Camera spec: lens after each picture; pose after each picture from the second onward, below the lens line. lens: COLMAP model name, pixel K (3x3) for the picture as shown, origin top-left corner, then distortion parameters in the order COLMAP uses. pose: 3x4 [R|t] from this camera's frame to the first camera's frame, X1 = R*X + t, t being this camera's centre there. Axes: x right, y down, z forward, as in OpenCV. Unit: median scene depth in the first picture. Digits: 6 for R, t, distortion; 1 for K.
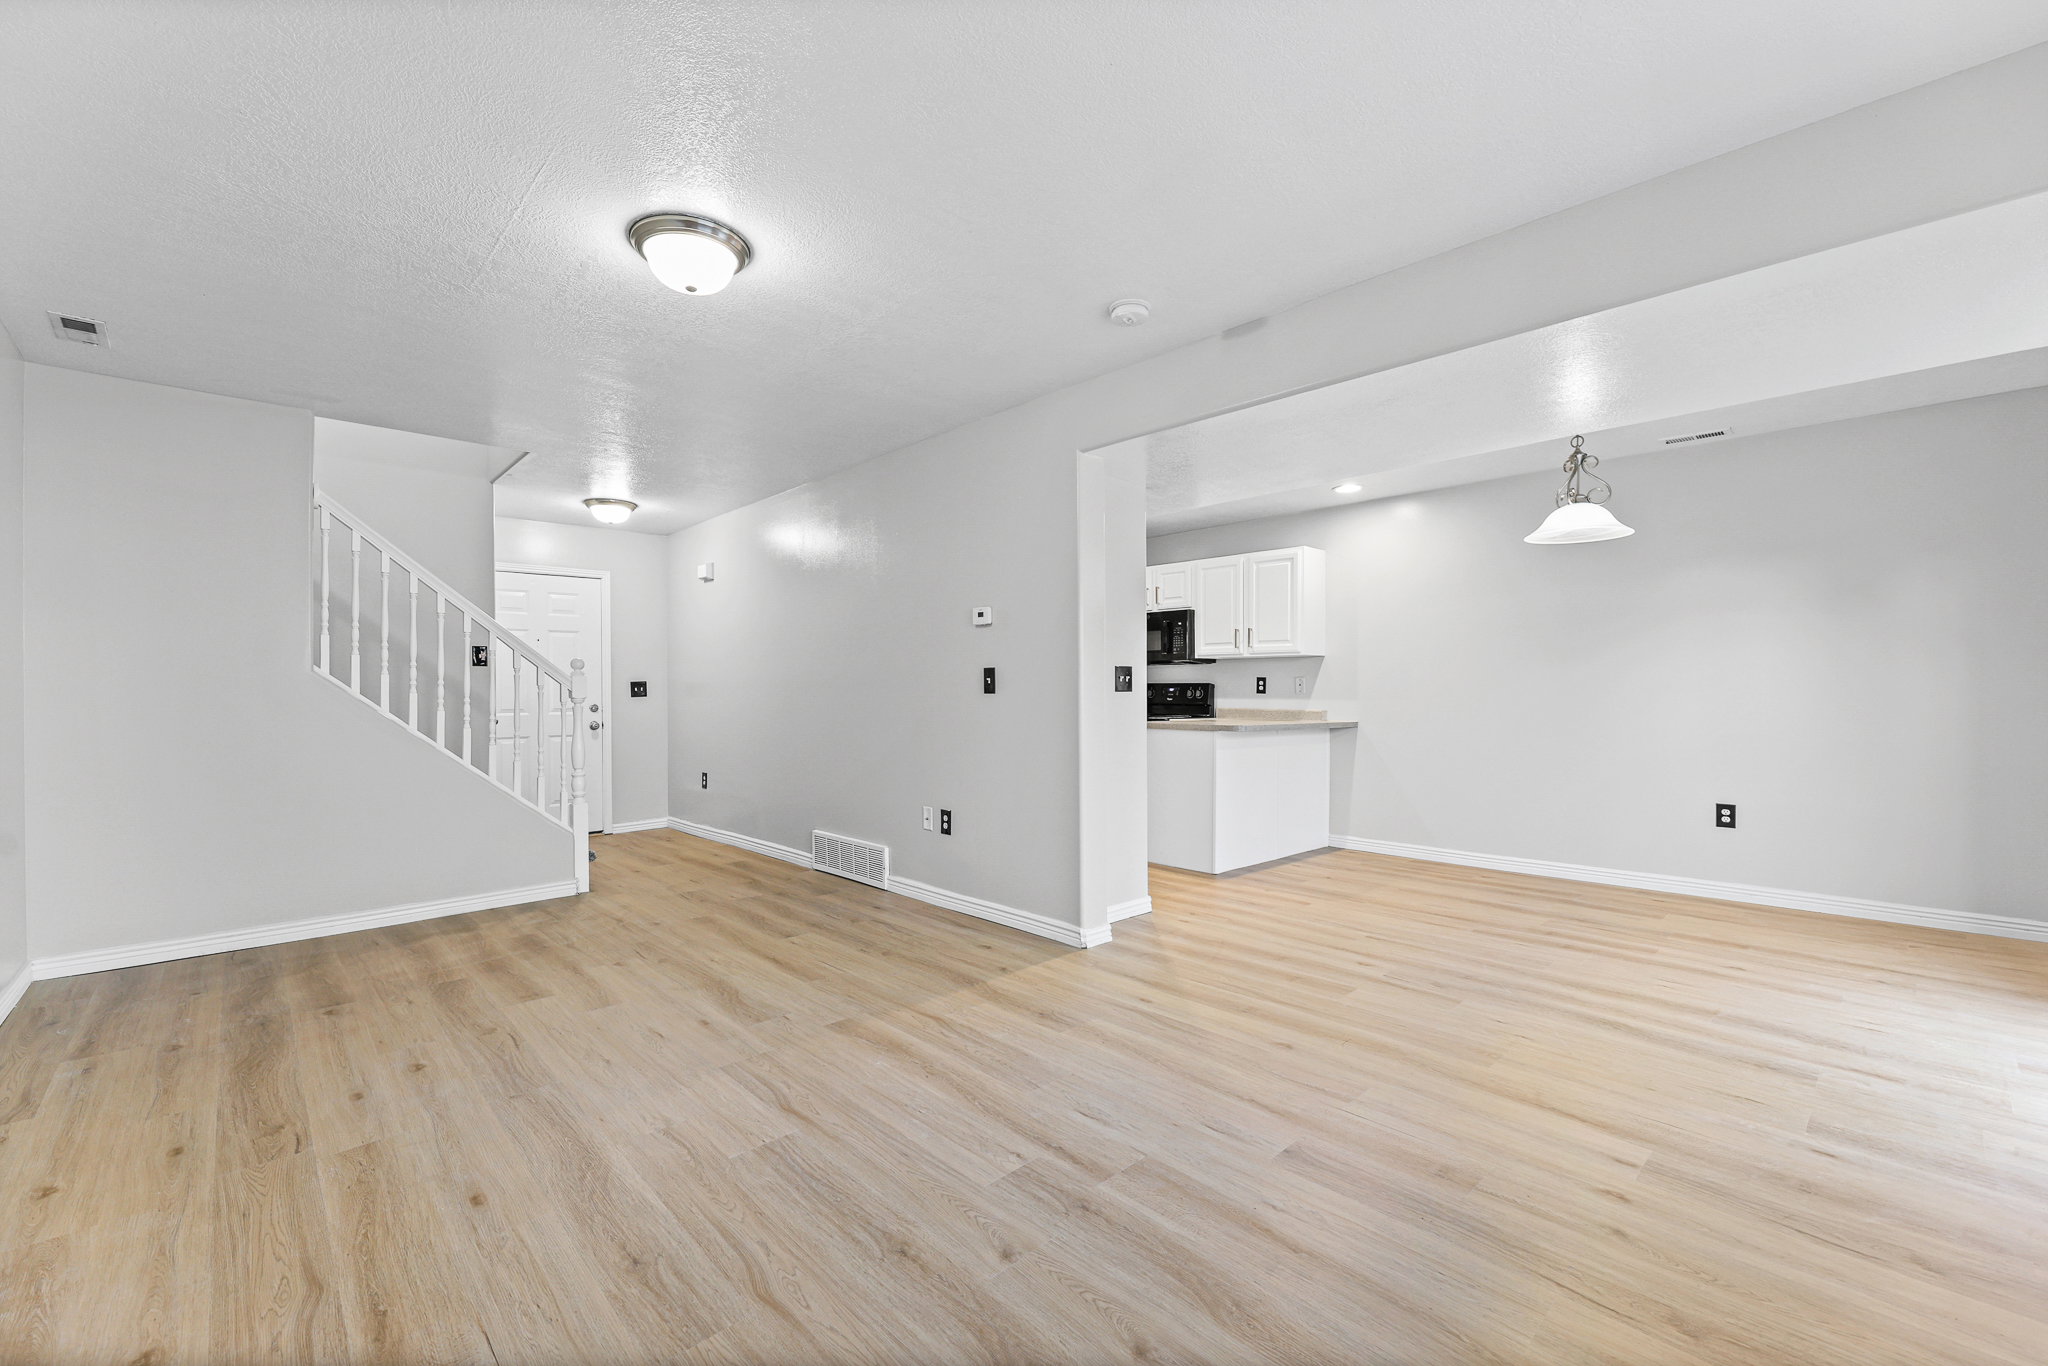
lens RADIAL K [[843.5, 0, 1017.5], [0, 843.5, 687.5], [0, 0, 1]] dist [-0.000055, -0.001126]
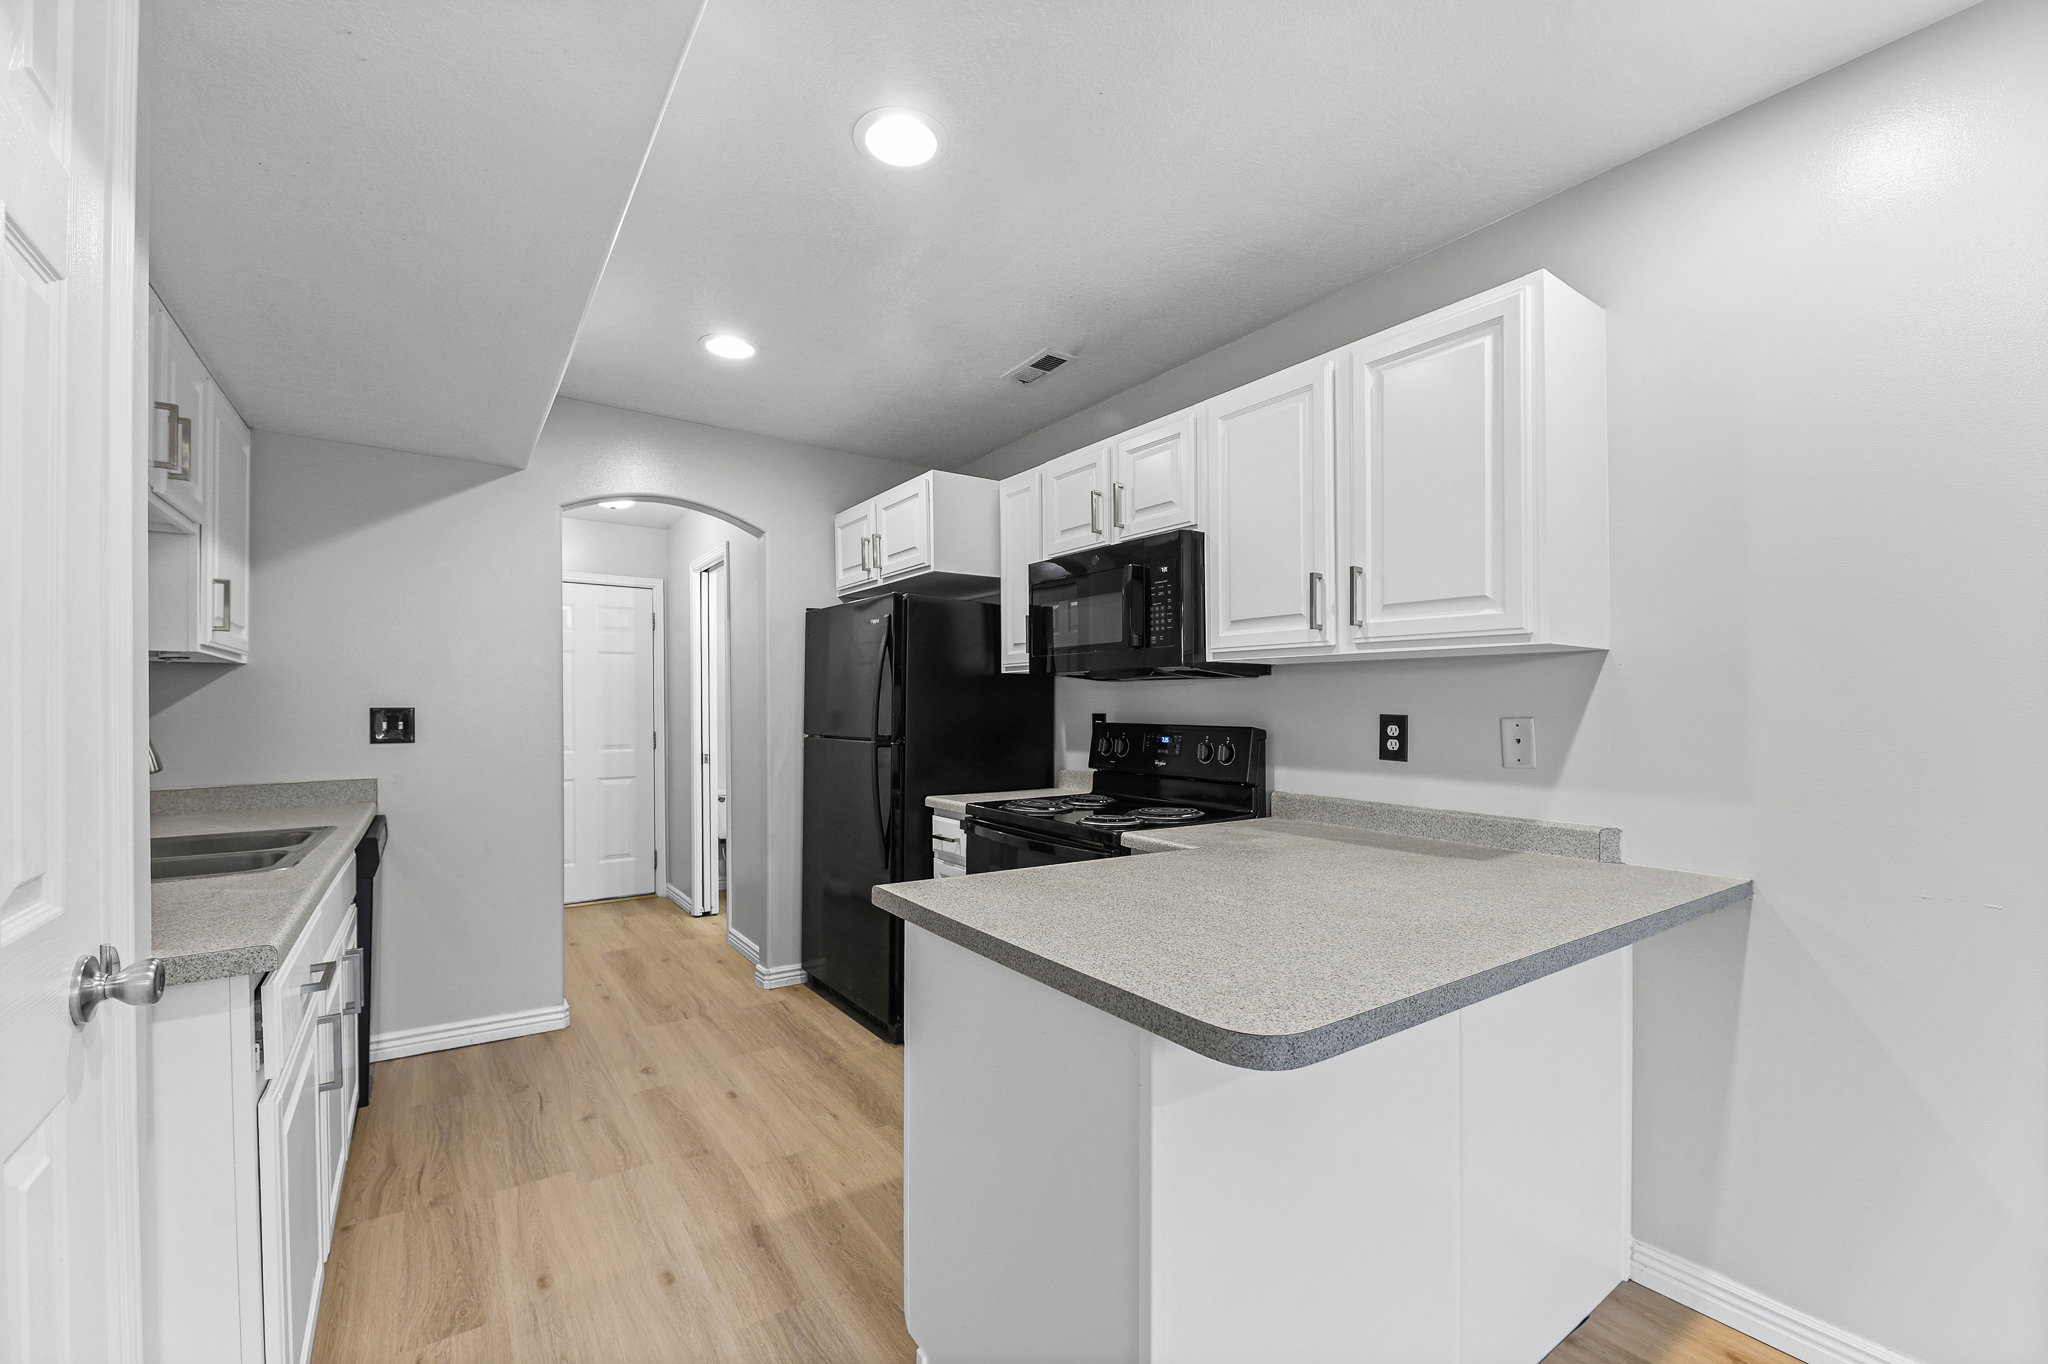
lens RADIAL K [[843.5, 0, 1030.8], [0, 843.5, 685.5], [0, 0, 1]] dist [-0.000055, -0.001126]
pose [[0.991324, -0.002431, -0.131415, 0.184652], [-0.000165, 0.999805, -0.019735, -0.017139], [0.131437, 0.019585, 0.991131, 0.628891]]
